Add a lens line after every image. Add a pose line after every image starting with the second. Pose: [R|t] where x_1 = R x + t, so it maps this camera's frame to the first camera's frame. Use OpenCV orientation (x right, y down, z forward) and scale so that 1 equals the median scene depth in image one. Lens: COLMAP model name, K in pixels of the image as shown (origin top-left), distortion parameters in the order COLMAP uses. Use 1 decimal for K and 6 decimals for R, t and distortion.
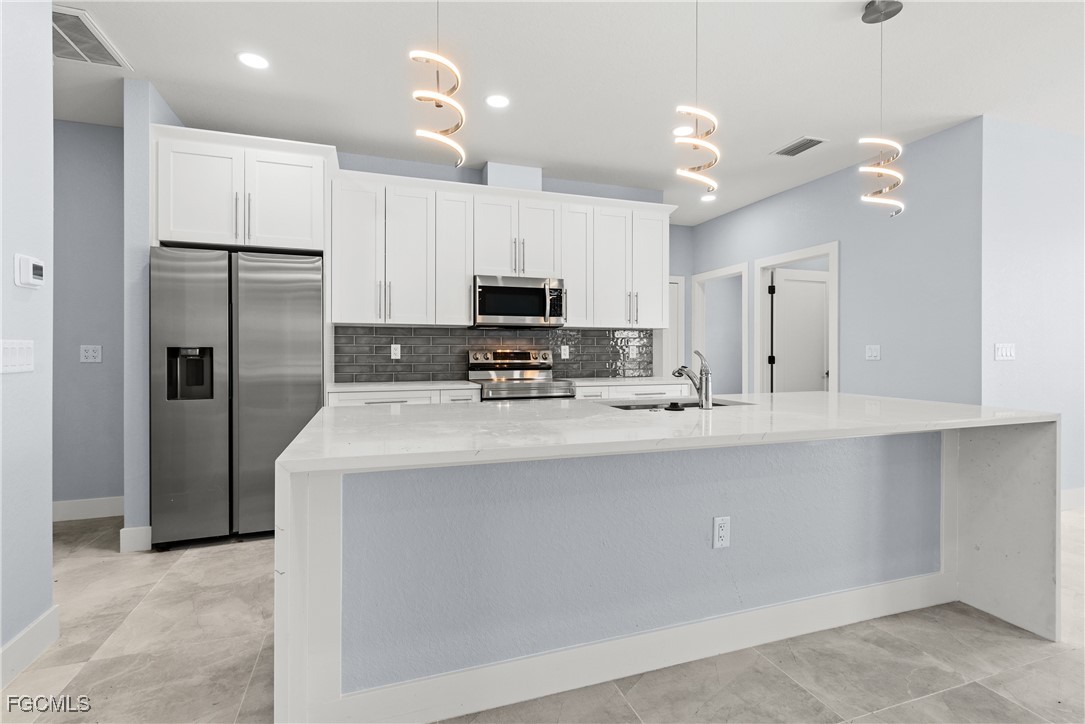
lens RADIAL K [[507.9, 0, 543.3], [0, 507.9, 357.2], [0, 0, 1]] dist [-0.000332, -0.000142]
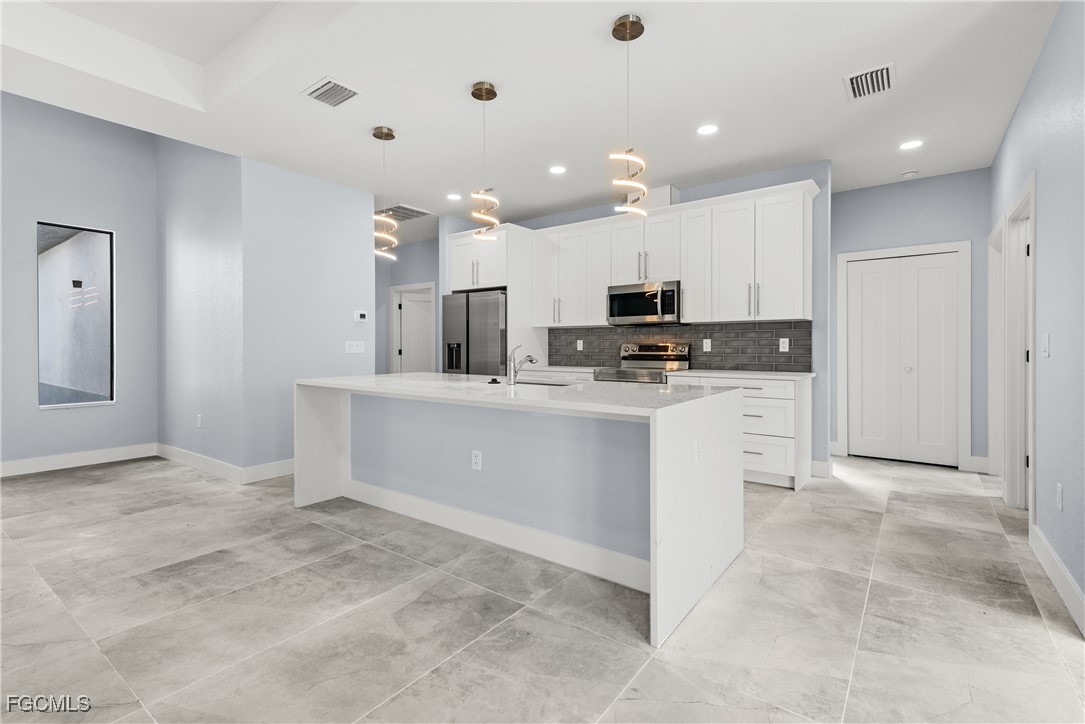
lens RADIAL K [[495.7, 0, 546.0], [0, 495.7, 349.6], [0, 0, 1]] dist [0.002202, 0.000483]
pose [[0.562546, 0.004673, -0.826752, 0.819387], [-0.005592, 0.999983, 0.001848, -0.000922], [0.826747, 0.003584, 0.562563, 0.147685]]
